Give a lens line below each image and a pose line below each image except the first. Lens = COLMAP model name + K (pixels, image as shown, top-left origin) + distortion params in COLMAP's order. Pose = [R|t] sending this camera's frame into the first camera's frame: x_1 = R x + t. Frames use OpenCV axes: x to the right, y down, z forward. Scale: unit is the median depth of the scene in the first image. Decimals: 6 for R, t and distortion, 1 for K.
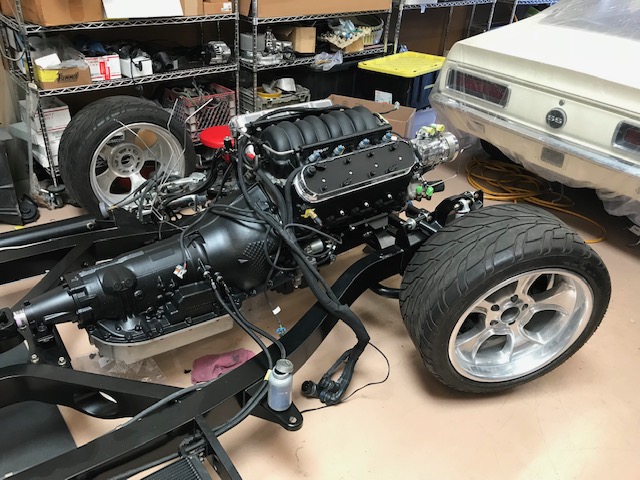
lens RADIAL K [[519.4, 0, 320.0], [0, 519.4, 240.0], [0, 0, 1]] dist [-0.001449, -0.004810]
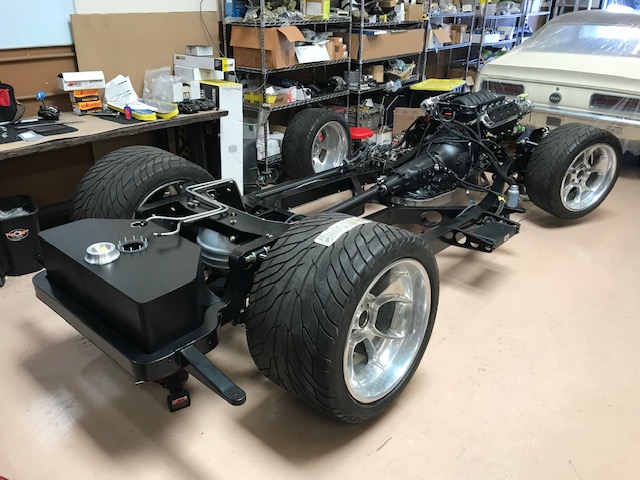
lens RADIAL K [[519.4, 0, 320.0], [0, 519.4, 240.0], [0, 0, 1]] dist [-0.001449, -0.004810]
pose [[0.978901, -0.129163, 0.158334, -0.643101], [0.145264, 0.984852, -0.094687, 0.280537], [-0.143705, 0.115690, 0.982835, -0.548206]]
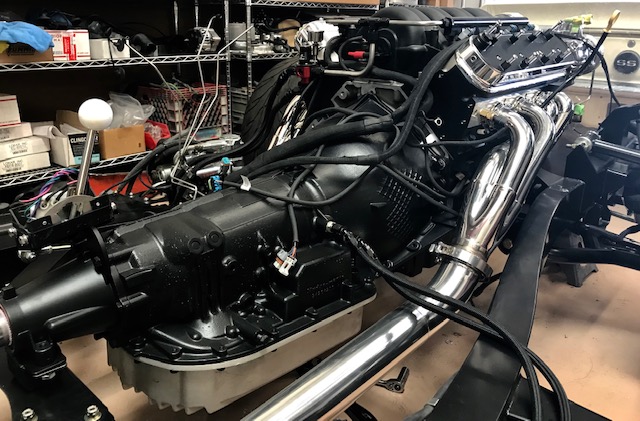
lens RADIAL K [[518.7, 0, 323.4], [0, 518.7, 184.7], [0, 0, 1]] dist [0.006691, 0.004474]
pose [[0.982616, -0.090724, 0.161974, -0.191221], [0.126708, 0.965394, -0.227946, 0.091228], [-0.135689, 0.244507, 0.960107, 0.264425]]
